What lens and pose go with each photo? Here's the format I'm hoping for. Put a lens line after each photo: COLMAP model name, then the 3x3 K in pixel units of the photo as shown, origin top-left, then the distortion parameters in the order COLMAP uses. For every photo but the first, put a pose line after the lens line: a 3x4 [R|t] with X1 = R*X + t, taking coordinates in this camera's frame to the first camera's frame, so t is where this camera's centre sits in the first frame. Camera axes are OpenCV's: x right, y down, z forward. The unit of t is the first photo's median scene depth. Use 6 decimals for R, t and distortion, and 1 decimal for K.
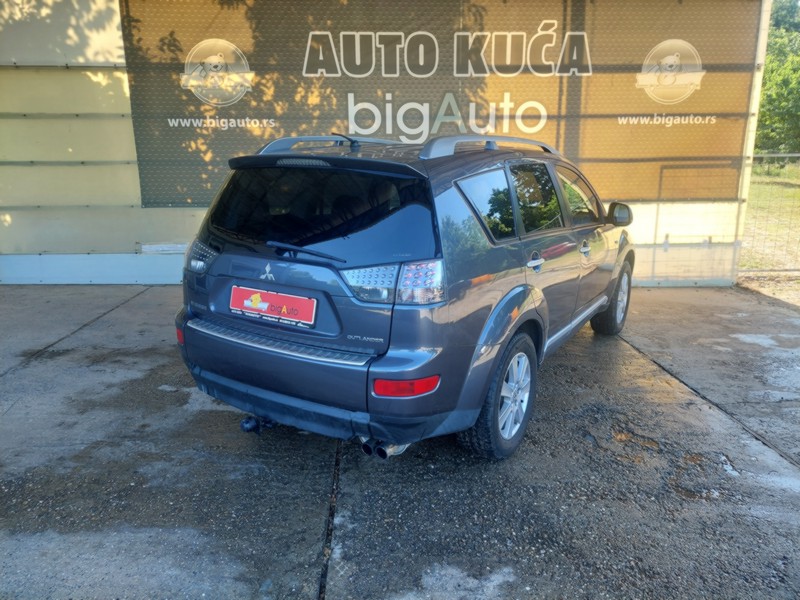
lens RADIAL K [[570.4, 0, 408.7], [0, 570.4, 289.7], [0, 0, 1]] dist [0.043932, -0.031372]
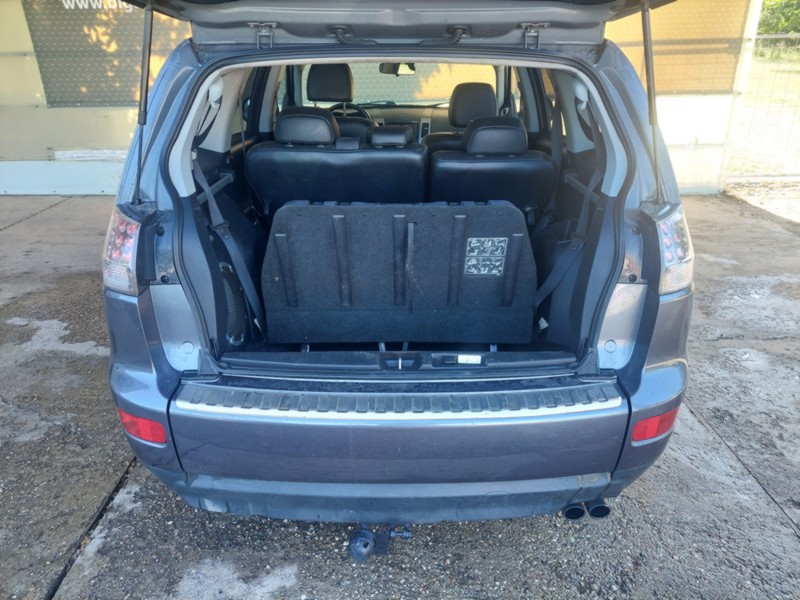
lens RADIAL K [[570.4, 0, 404.3], [0, 570.4, 294.6], [0, 0, 1]] dist [0.043932, -0.031372]
pose [[0.999403, 0.002375, -0.034477, 0.120341], [0.003748, 0.984302, 0.176451, -0.014114], [0.034355, -0.176475, 0.983705, 0.090044]]
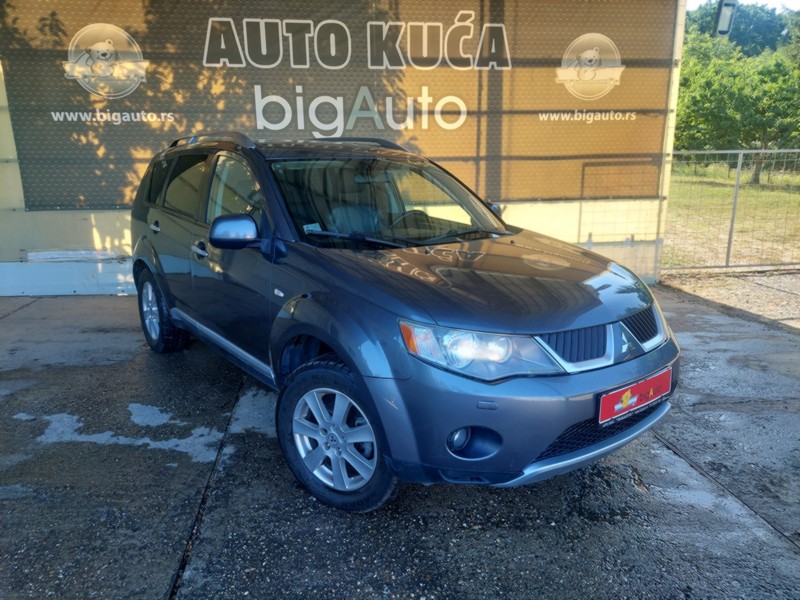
lens RADIAL K [[570.4, 0, 401.6], [0, 570.4, 298.4], [0, 0, 1]] dist [0.043932, -0.031372]
pose [[0.996585, -0.022644, 0.079411, 0.049721], [0.021820, 0.999699, 0.011230, -0.002969], [-0.079642, -0.009459, 0.996779, 0.049284]]
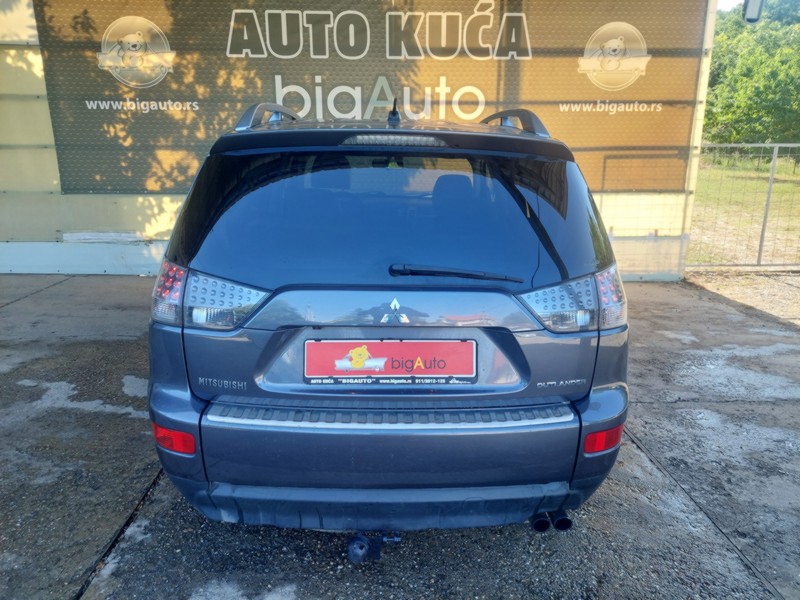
lens RADIAL K [[570.4, 0, 407.0], [0, 570.4, 297.1], [0, 0, 1]] dist [0.043932, -0.031372]
pose [[0.999962, 0.008396, -0.002338, 0.117982], [-0.008342, 0.999717, 0.022266, 0.002862], [0.002524, -0.022245, 0.999749, 0.035851]]
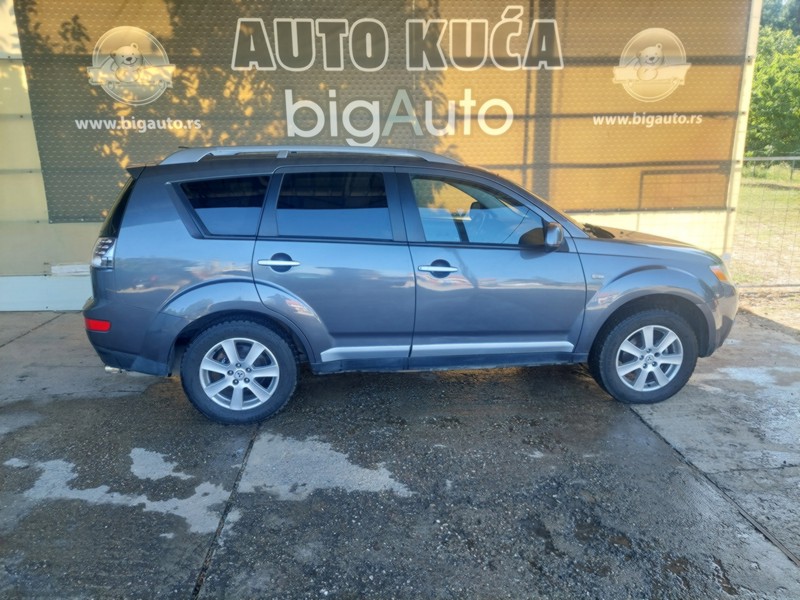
lens RADIAL K [[570.4, 0, 409.6], [0, 570.4, 301.4], [0, 0, 1]] dist [0.043932, -0.031372]
pose [[0.999720, -0.010712, 0.021080, 0.060836], [0.010370, 0.999814, 0.016269, -0.033410], [-0.021250, -0.016046, 0.999645, 0.117850]]
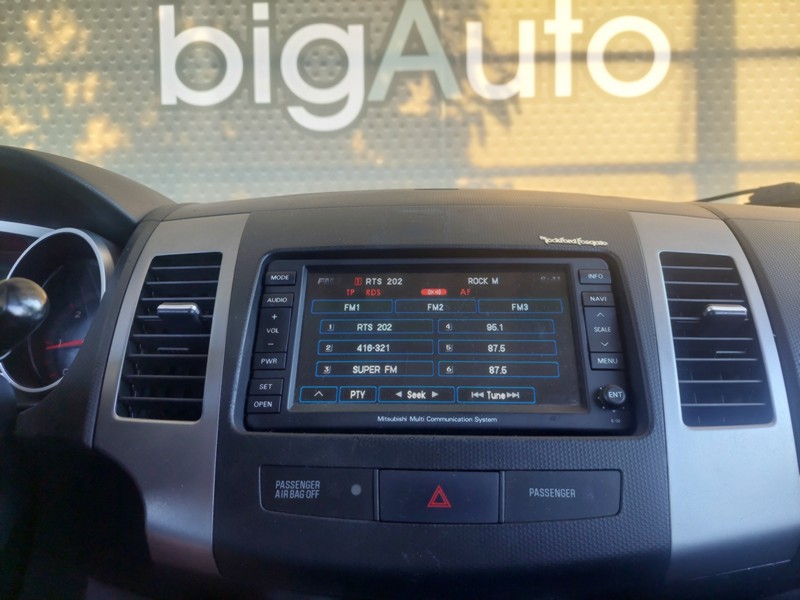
lens RADIAL K [[570.4, 0, 411.3], [0, 570.4, 308.6], [0, 0, 1]] dist [0.043932, -0.031372]
pose [[0.997694, -0.004512, -0.067720, 0.094904], [-0.009398, 0.978992, -0.203683, -0.055431], [0.067217, 0.203850, 0.976692, 0.658281]]
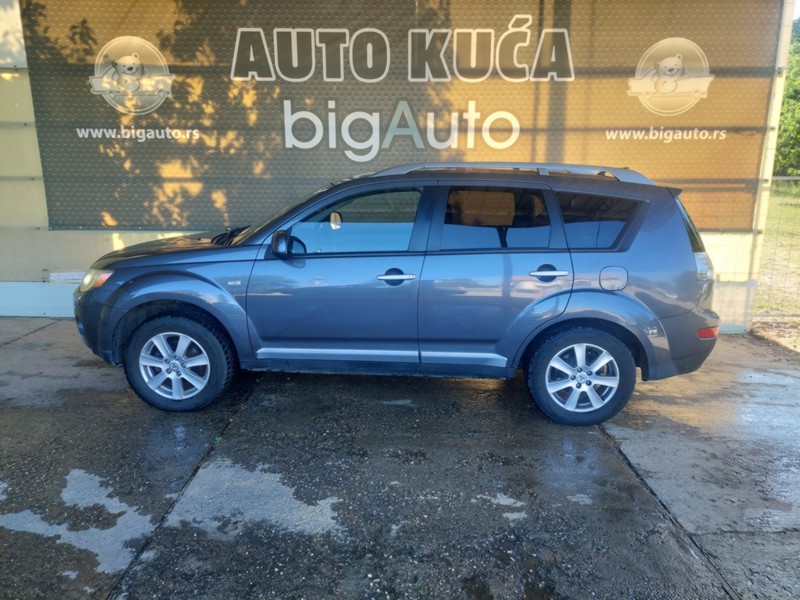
lens RADIAL K [[570.4, 0, 405.4], [0, 570.4, 299.0], [0, 0, 1]] dist [0.043932, -0.031372]
pose [[0.998550, 0.020917, -0.049596, 0.122683], [-0.021448, 0.999718, -0.010183, -0.041564], [0.049369, 0.011232, 0.998717, 0.156960]]
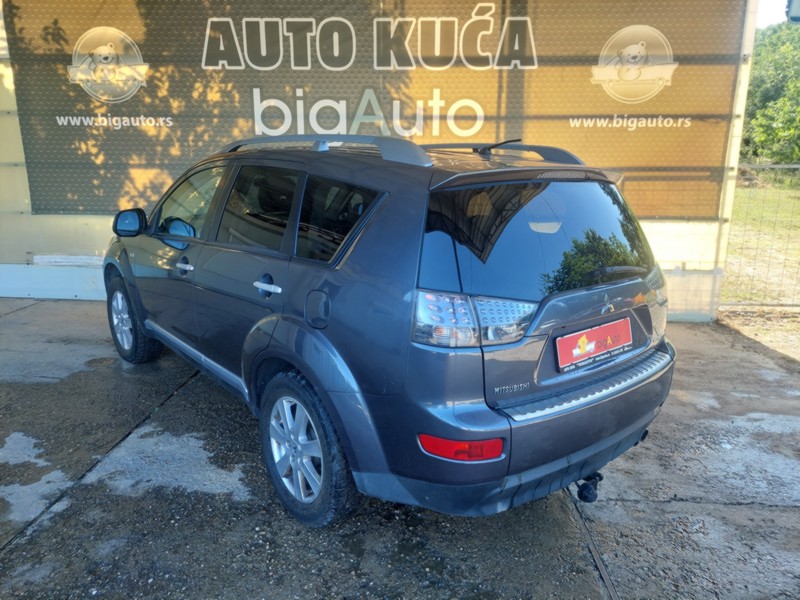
lens RADIAL K [[570.4, 0, 405.1], [0, 570.4, 300.5], [0, 0, 1]] dist [0.043932, -0.031372]
pose [[0.995706, 0.032755, -0.086579, 0.210941], [-0.032496, 0.999462, 0.004395, -0.029867], [0.086677, -0.001563, 0.996235, 0.142565]]
